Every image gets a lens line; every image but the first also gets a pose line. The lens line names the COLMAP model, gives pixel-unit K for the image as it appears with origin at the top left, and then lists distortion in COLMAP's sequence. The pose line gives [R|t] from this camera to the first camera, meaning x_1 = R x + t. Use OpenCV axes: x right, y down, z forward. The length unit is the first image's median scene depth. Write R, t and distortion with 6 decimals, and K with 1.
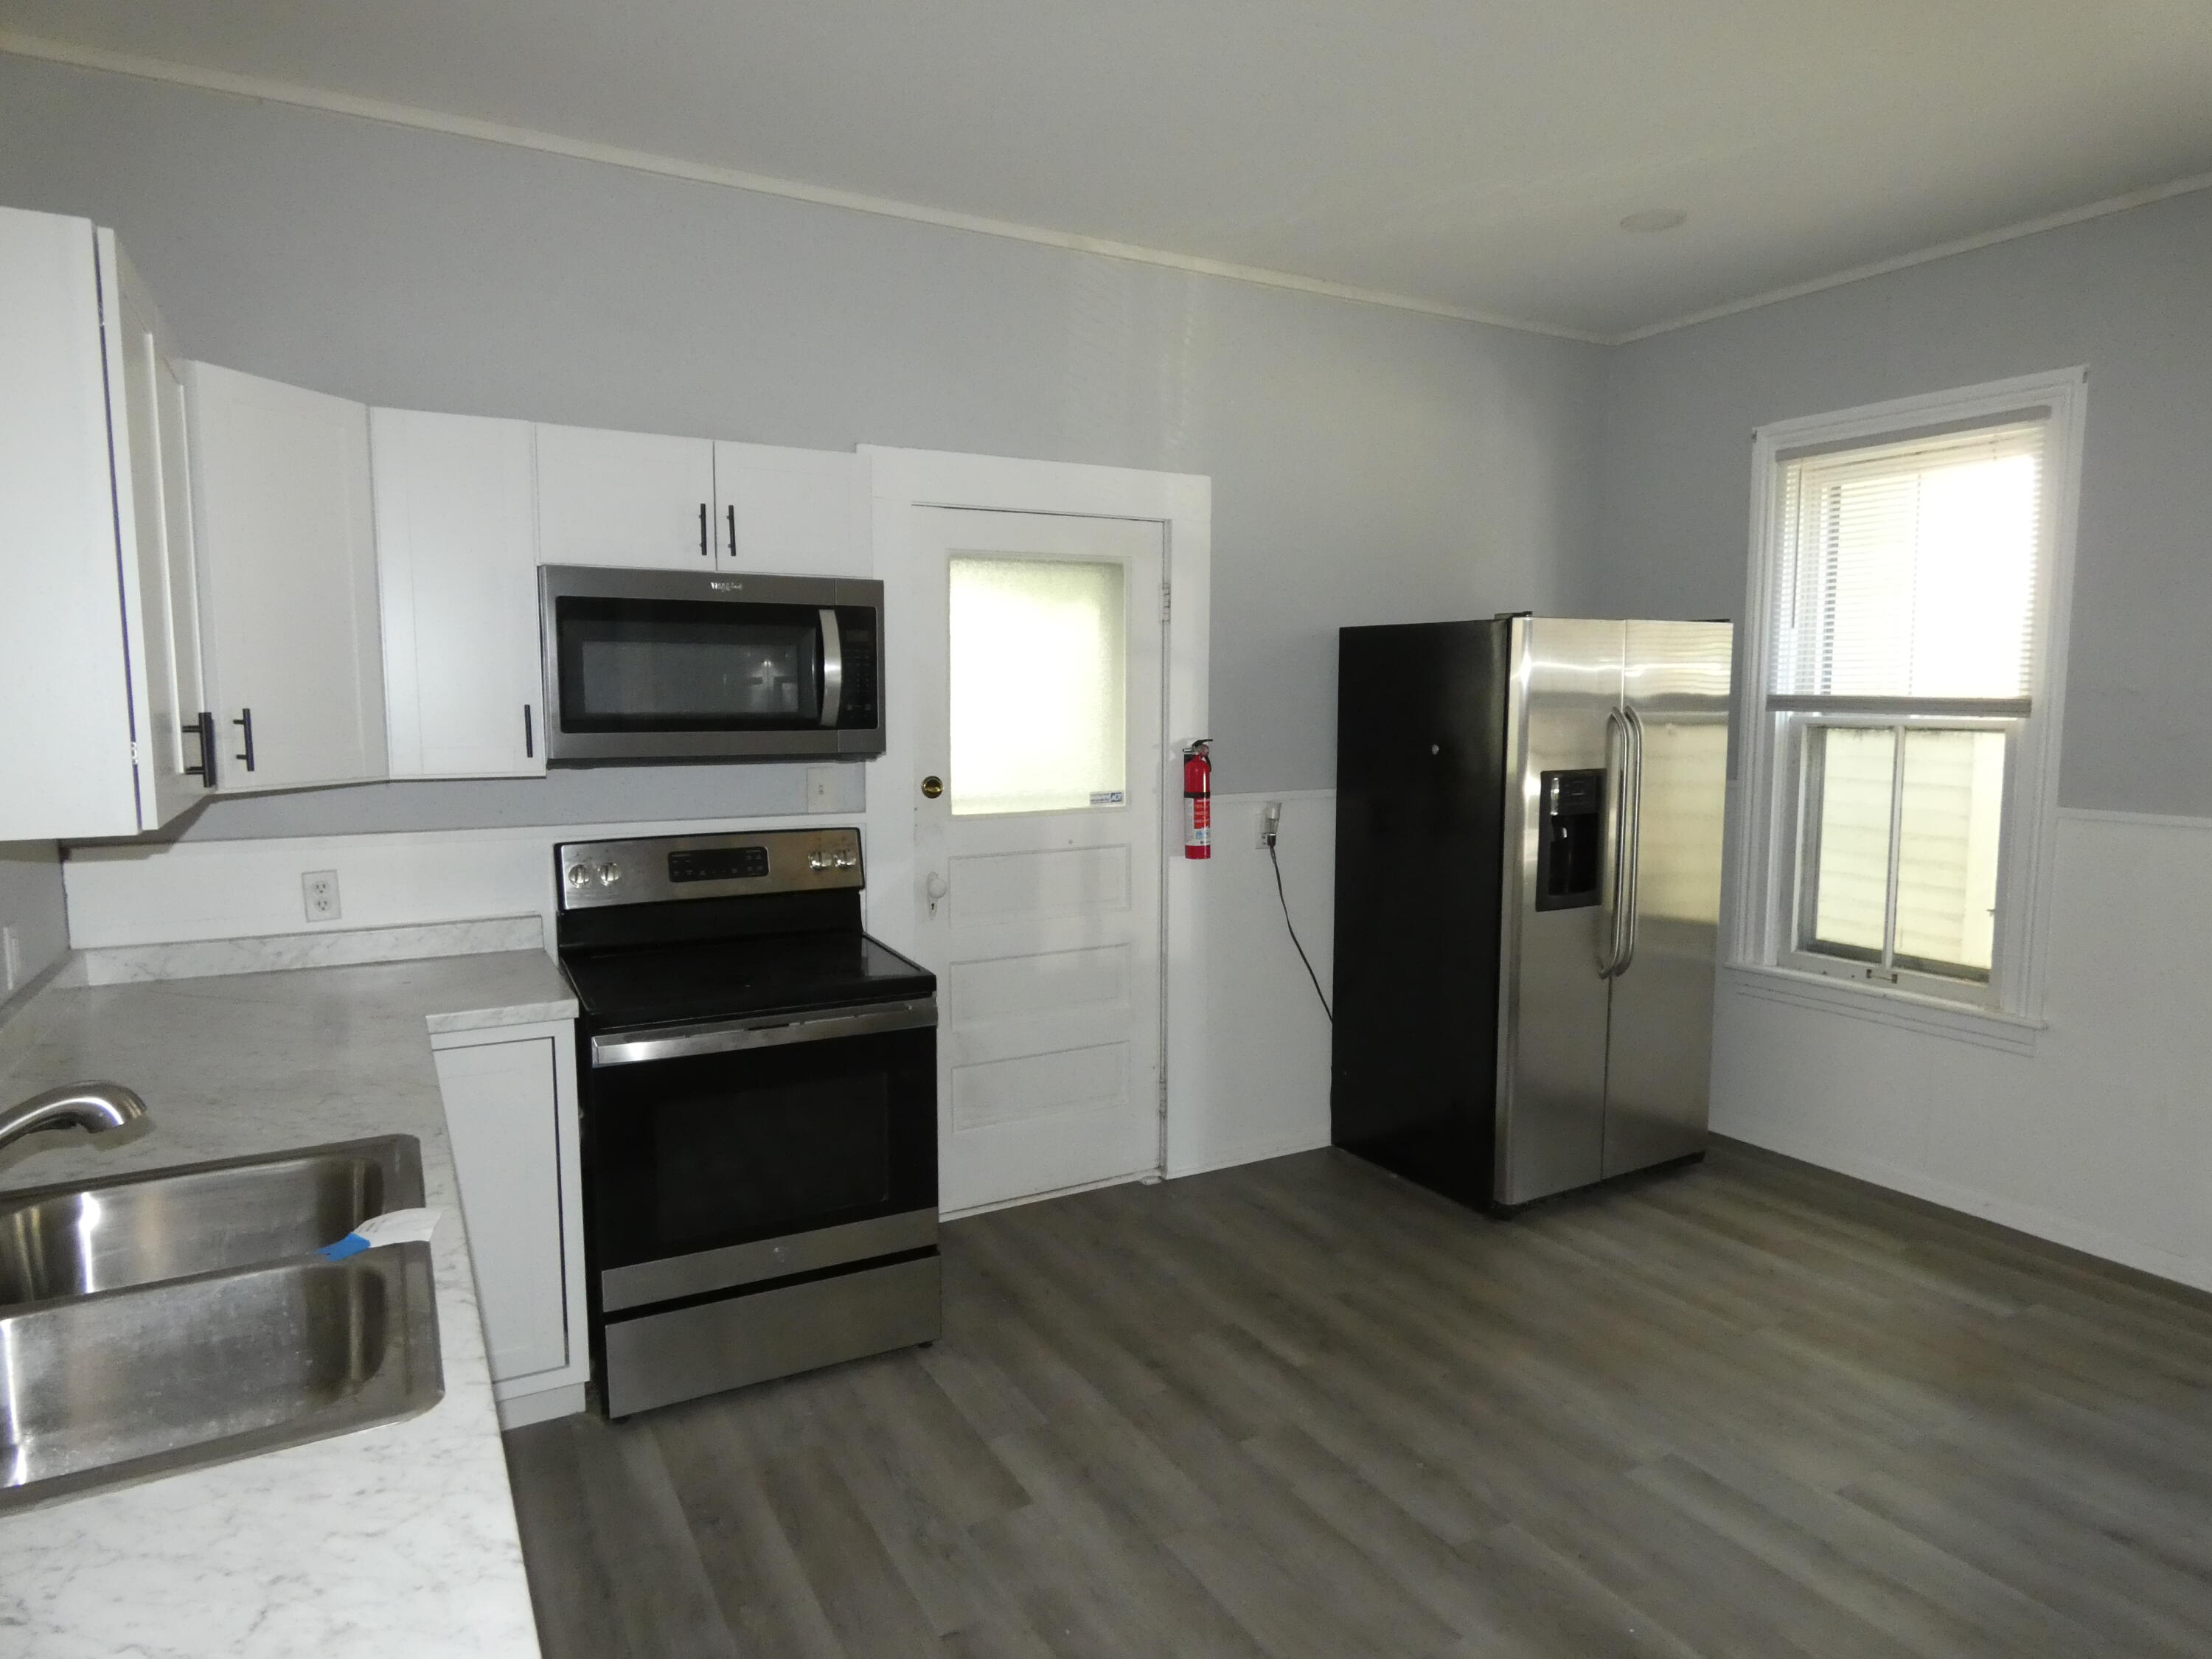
lens RADIAL K [[1339.9, 0, 1097.2], [0, 1339.9, 825.6], [0, 0, 1]] dist [-0.043858, 0.038224]
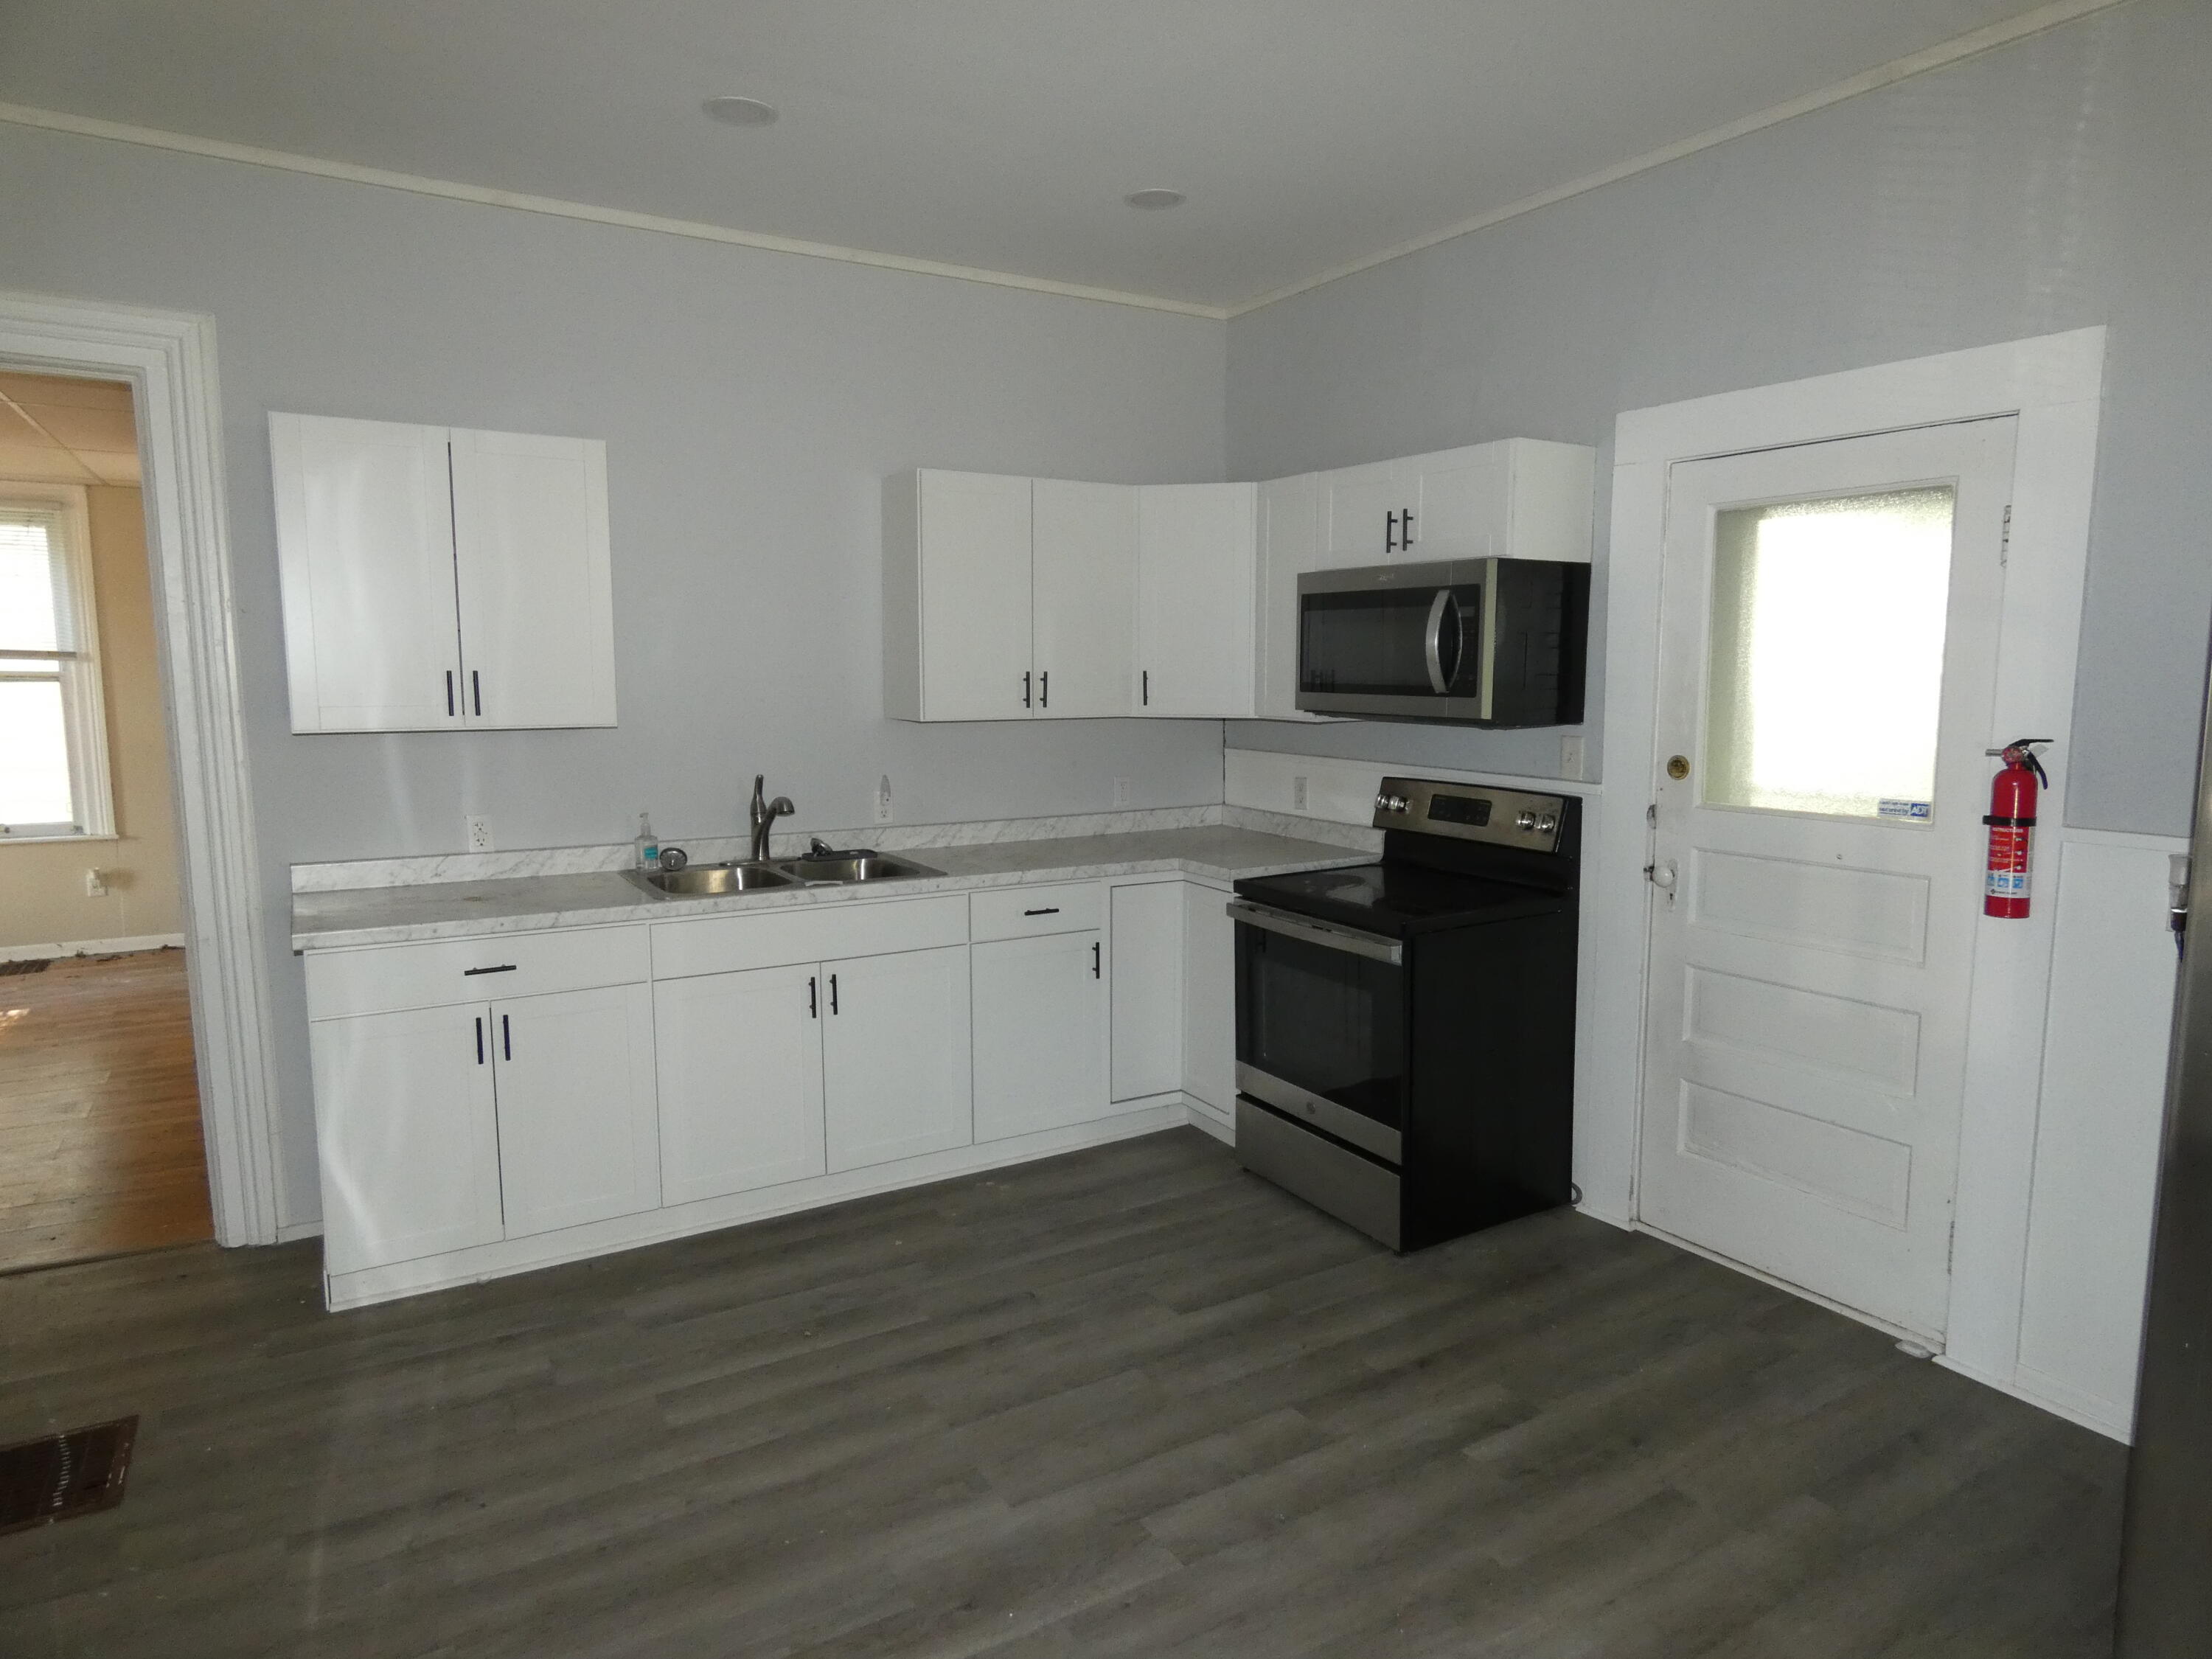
lens RADIAL K [[1339.9, 0, 1097.2], [0, 1339.9, 825.6], [0, 0, 1]] dist [-0.043858, 0.038224]
pose [[0.017765, 0.123514, -0.992184, 0.902506], [-0.097224, 0.987851, 0.121234, -0.070623], [0.995104, 0.094310, 0.029557, 0.667362]]
